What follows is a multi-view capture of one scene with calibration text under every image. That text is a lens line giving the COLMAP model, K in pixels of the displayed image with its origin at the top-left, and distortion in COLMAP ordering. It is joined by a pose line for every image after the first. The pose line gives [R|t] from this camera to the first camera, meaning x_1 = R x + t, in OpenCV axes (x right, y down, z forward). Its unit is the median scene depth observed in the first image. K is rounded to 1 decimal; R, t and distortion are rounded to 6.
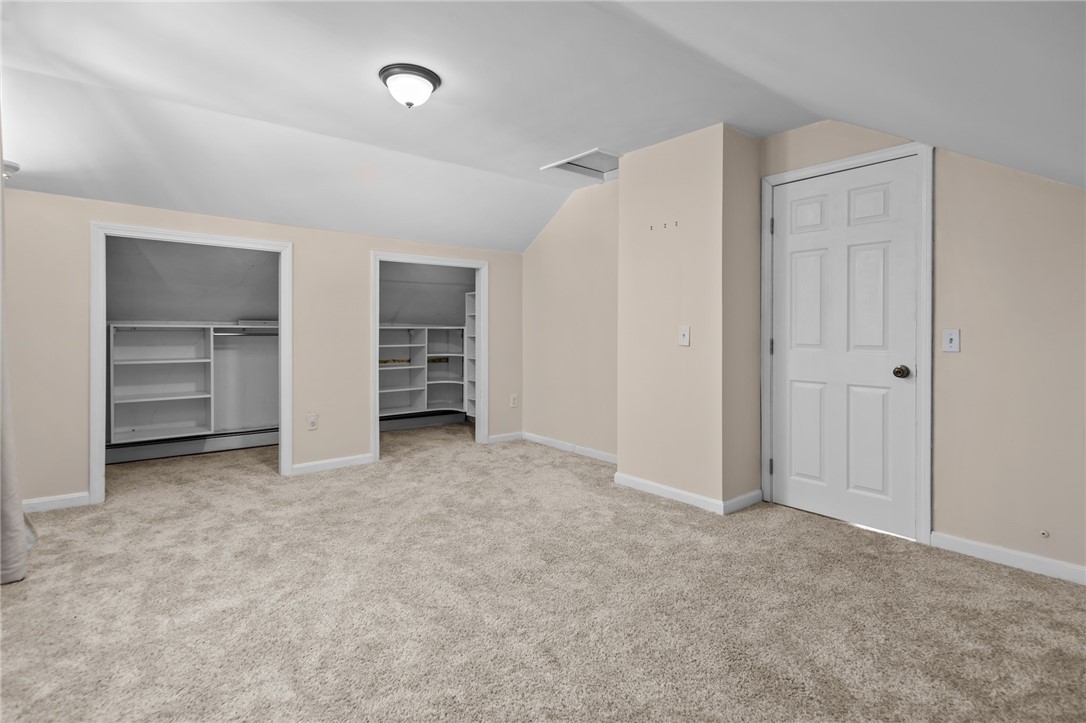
lens RADIAL K [[509.8, 0, 545.7], [0, 509.8, 332.6], [0, 0, 1]] dist [0.002031, -0.000449]
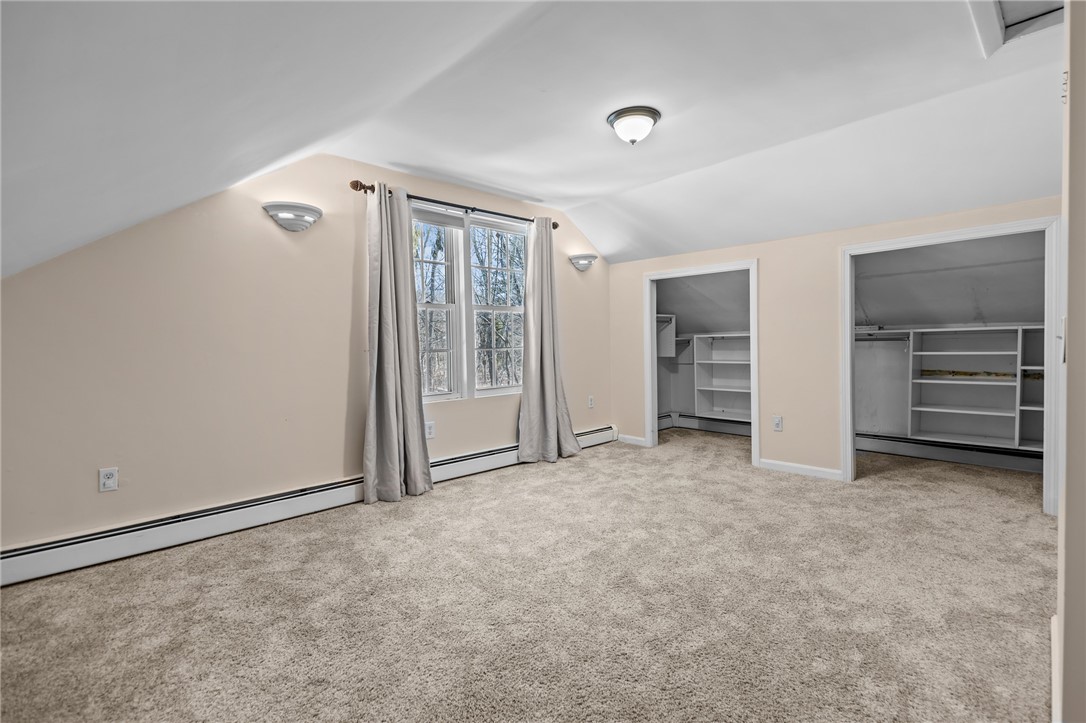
lens RADIAL K [[501.4, 0, 546.0], [0, 501.4, 351.2], [0, 0, 1]] dist [0.001342, -0.000038]
pose [[0.083323, 0.012449, -0.996445, 0.690751], [0.018560, 0.999729, 0.014042, 0.002238], [0.996350, -0.019664, 0.083069, 0.565139]]
